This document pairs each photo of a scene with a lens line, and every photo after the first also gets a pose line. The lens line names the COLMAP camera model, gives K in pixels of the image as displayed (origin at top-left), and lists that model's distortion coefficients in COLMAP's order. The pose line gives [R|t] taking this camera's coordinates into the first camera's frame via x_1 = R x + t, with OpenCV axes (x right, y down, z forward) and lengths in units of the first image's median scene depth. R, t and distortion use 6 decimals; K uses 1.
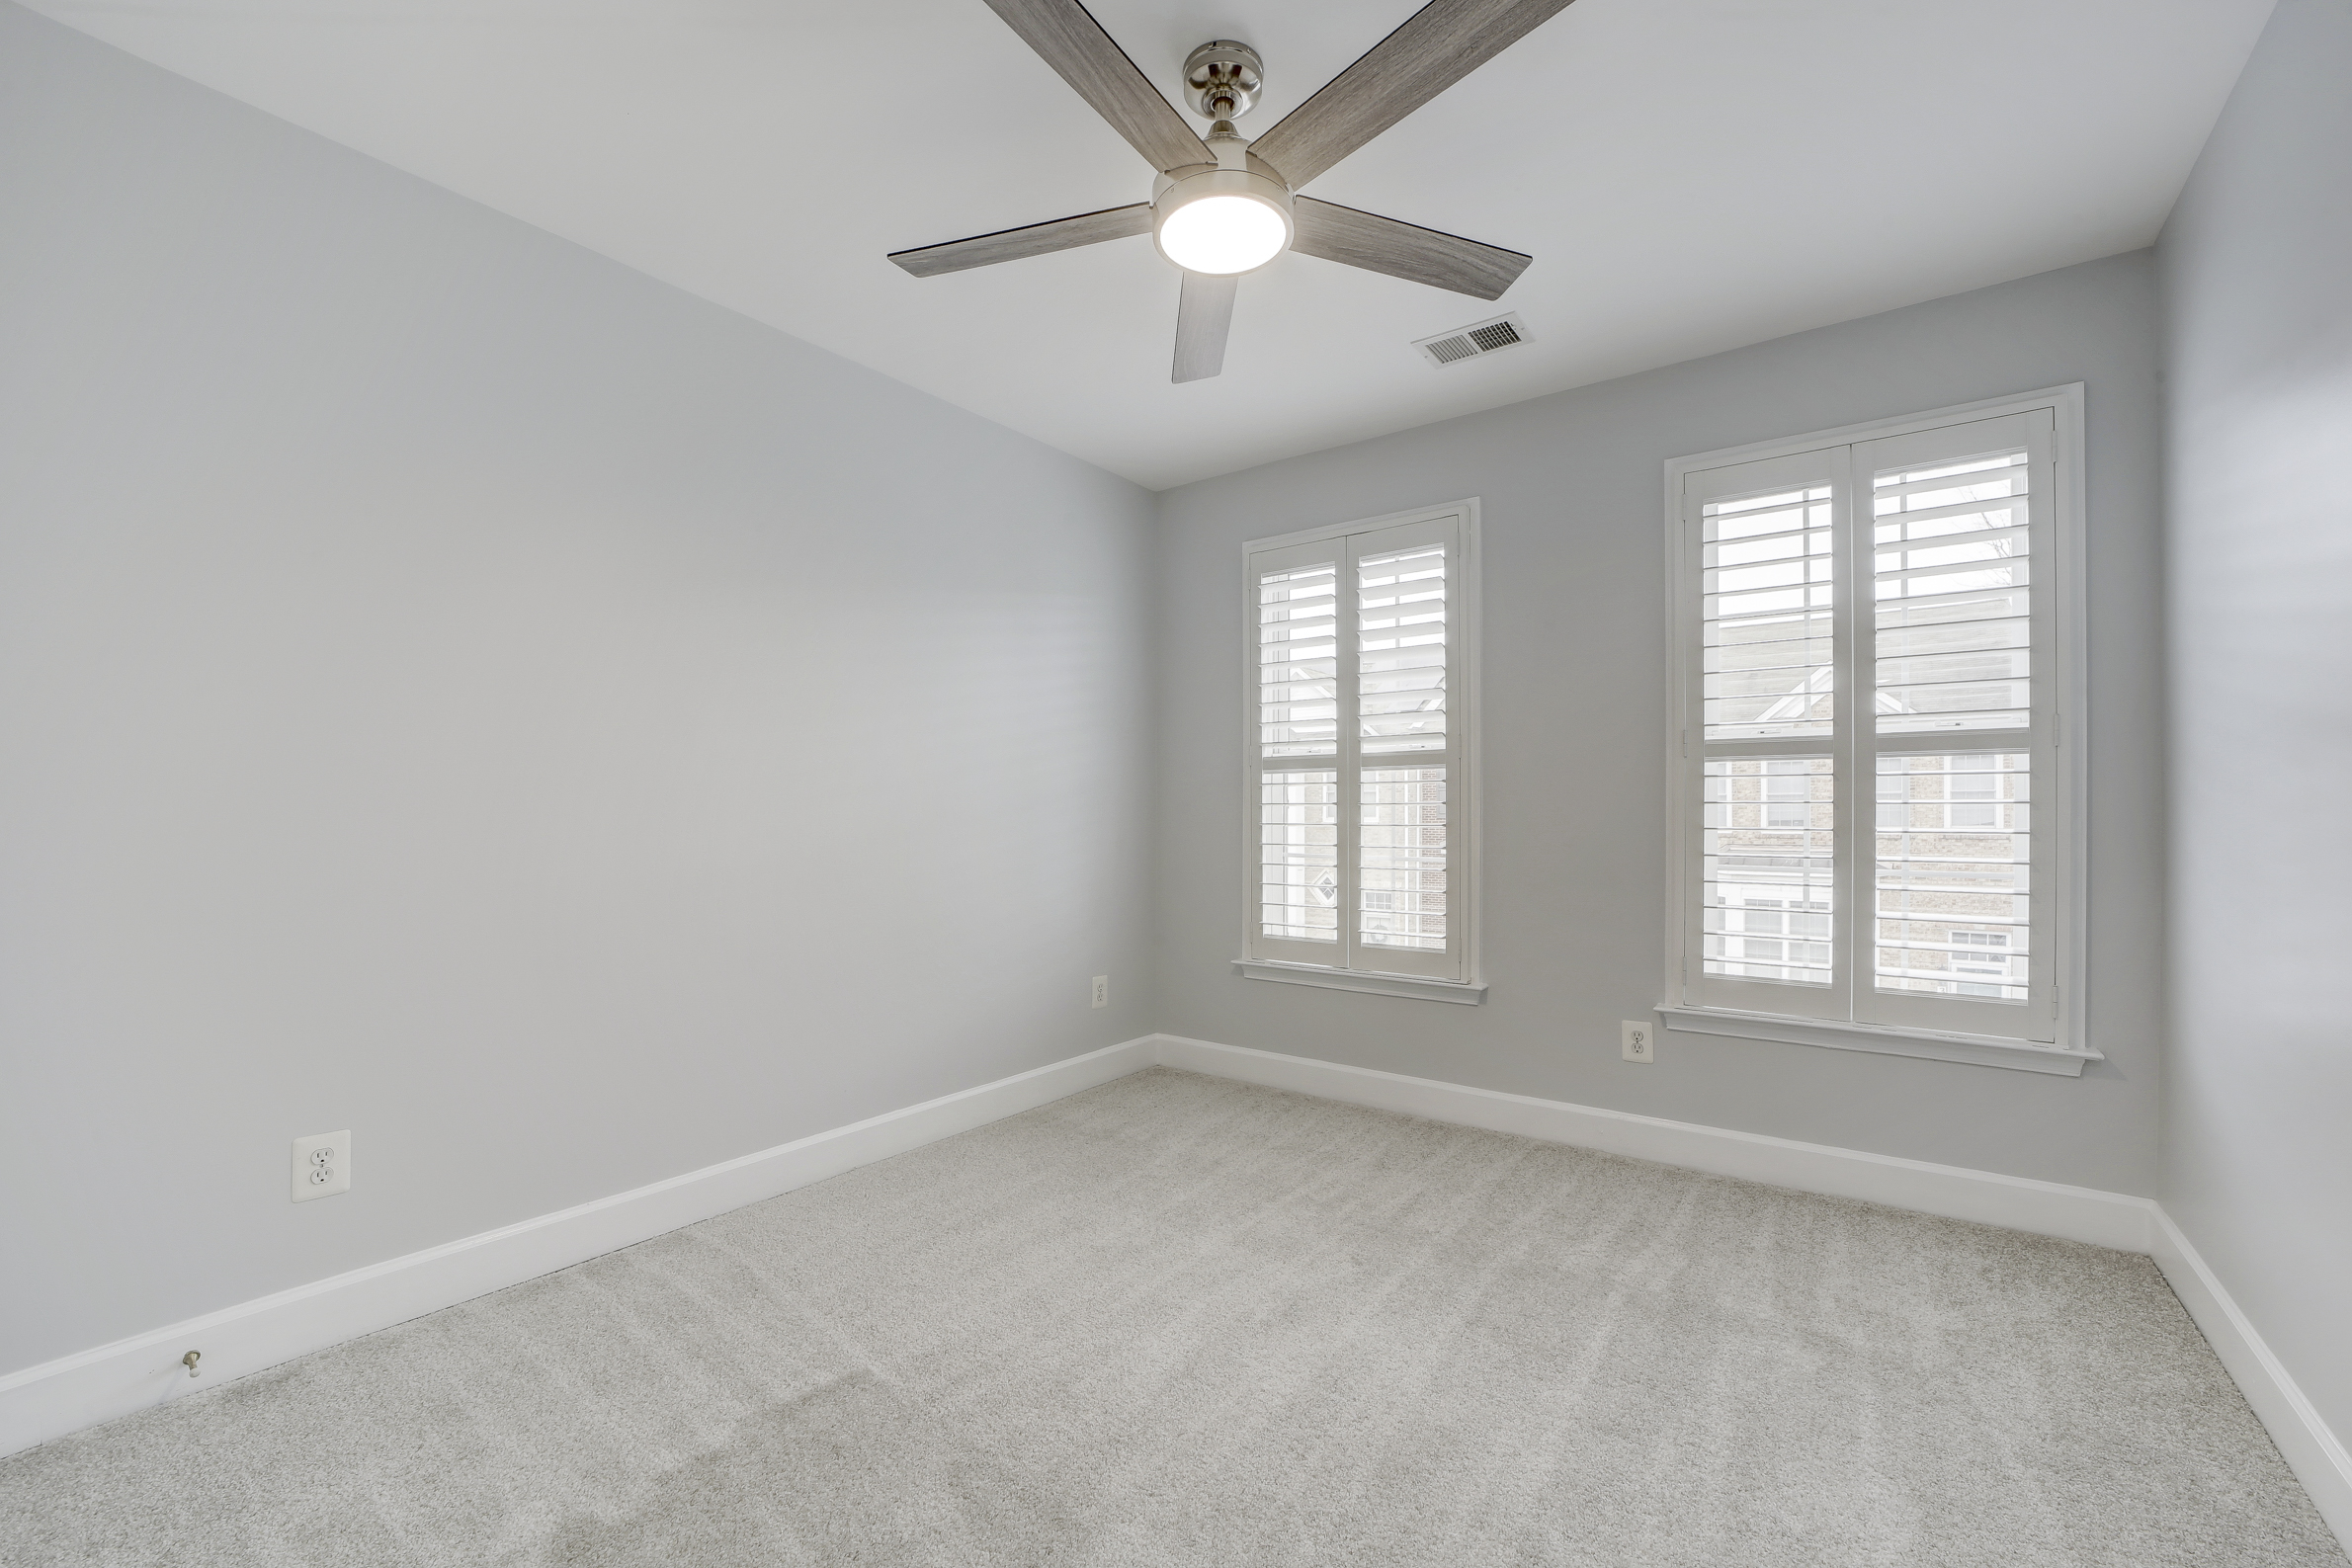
lens RADIAL K [[851.3, 0, 1178.2], [0, 851.3, 793.5], [0, 0, 1]] dist [-0.028380, -0.000083]
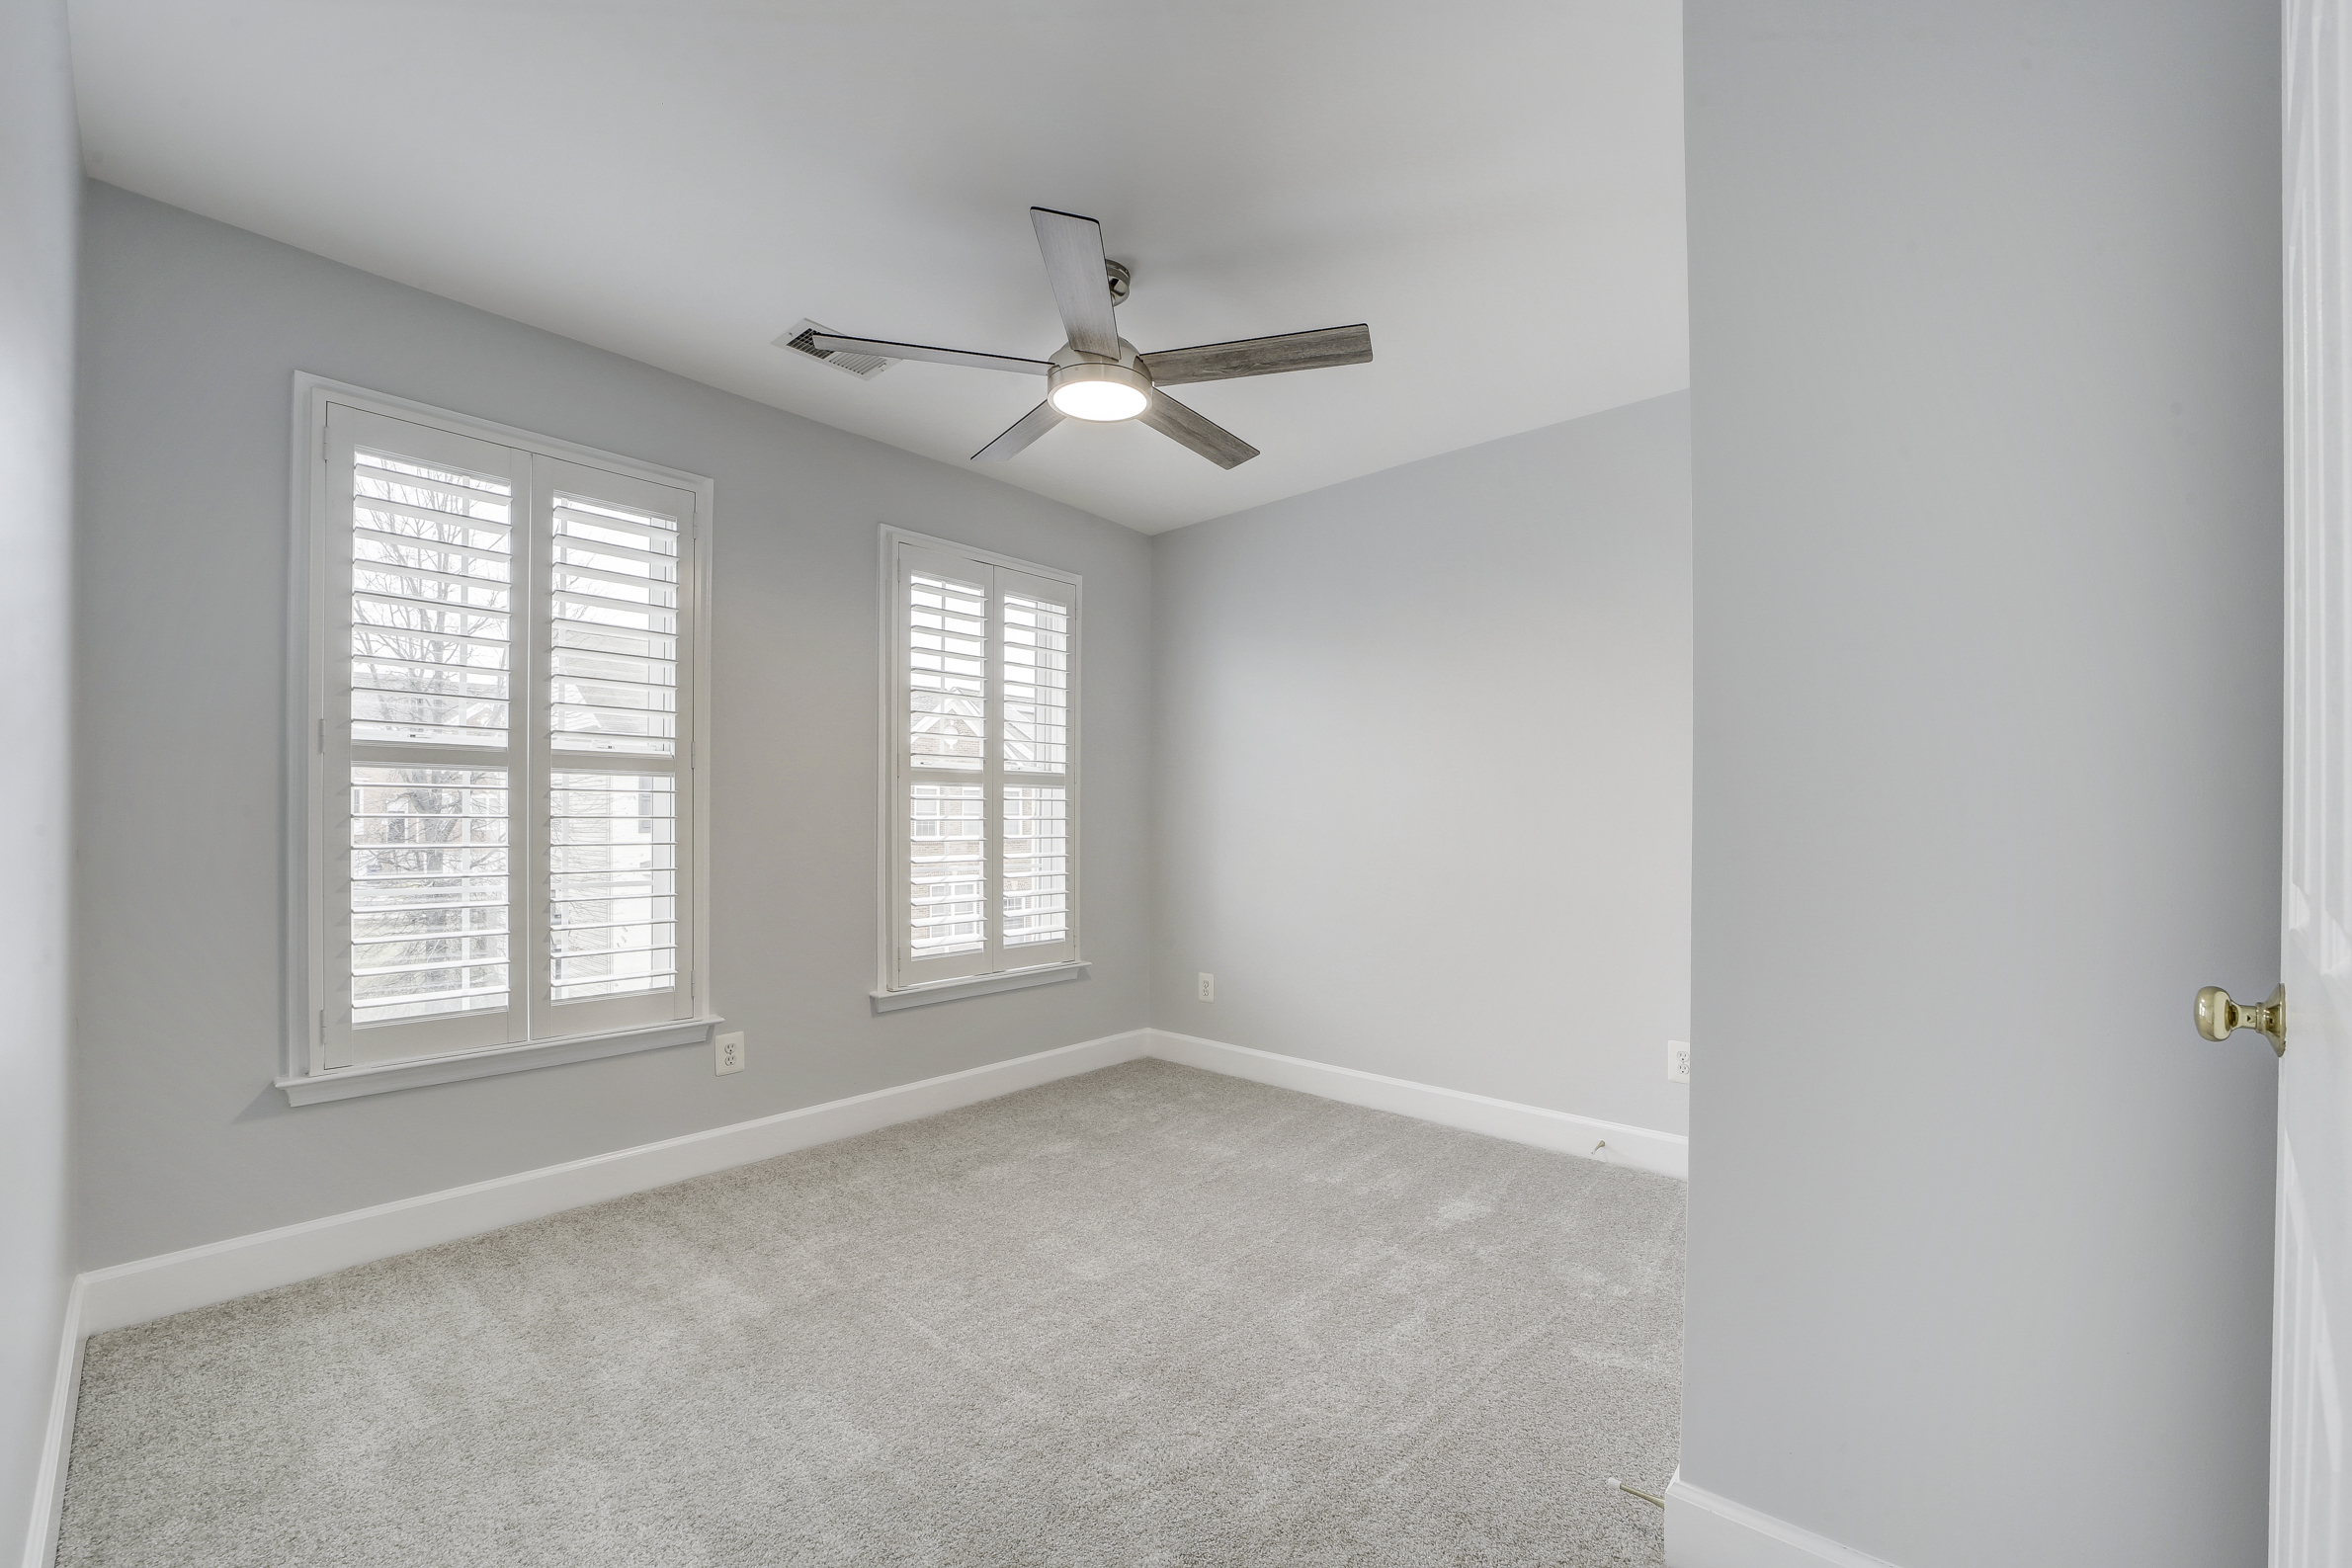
lens RADIAL K [[914.7, 0, 1187.9], [0, 914.7, 800.7], [0, 0, 1]] dist [-0.030107, 0.000185]
pose [[0.126994, 0.022932, 0.991638, -0.589926], [-0.015499, 0.999657, -0.021133, 0.007193], [-0.991782, -0.012685, 0.127305, 0.400659]]
